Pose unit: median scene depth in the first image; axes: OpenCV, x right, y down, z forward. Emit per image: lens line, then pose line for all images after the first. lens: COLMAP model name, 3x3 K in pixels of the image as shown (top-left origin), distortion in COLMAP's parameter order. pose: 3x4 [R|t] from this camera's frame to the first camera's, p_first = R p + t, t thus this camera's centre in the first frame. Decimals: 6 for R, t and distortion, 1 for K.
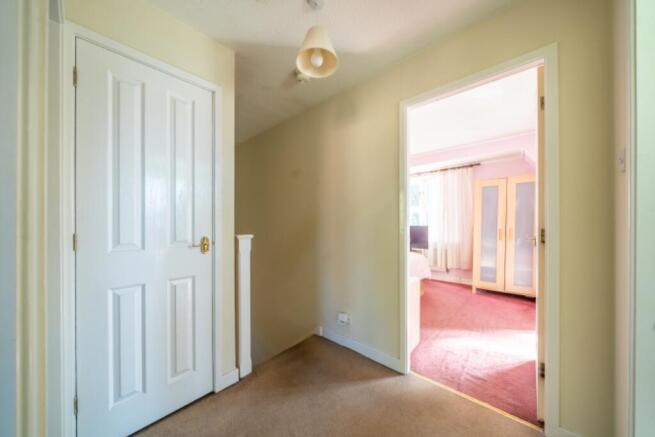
lens RADIAL K [[232.5, 0, 327.0], [0, 232.5, 225.5], [0, 0, 1]] dist [-0.014193, 0.000338]
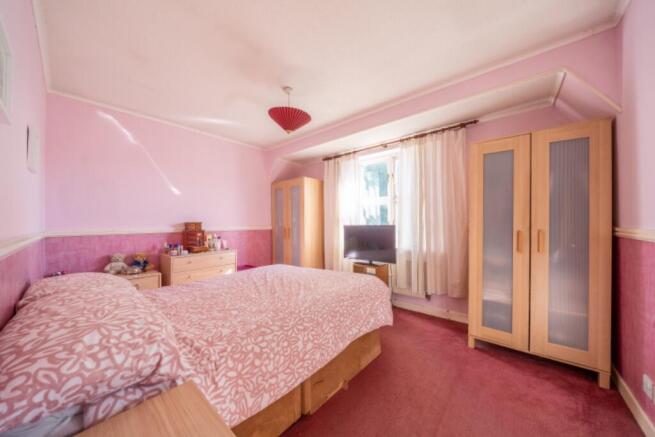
lens RADIAL K [[232.5, 0, 329.2], [0, 232.5, 218.9], [0, 0, 1]] dist [-0.014193, 0.000338]
pose [[0.999338, -0.002454, 0.036292, 0.266798], [0.003233, 0.999765, -0.021437, -0.002708], [-0.036231, 0.021540, 0.999111, 0.438324]]
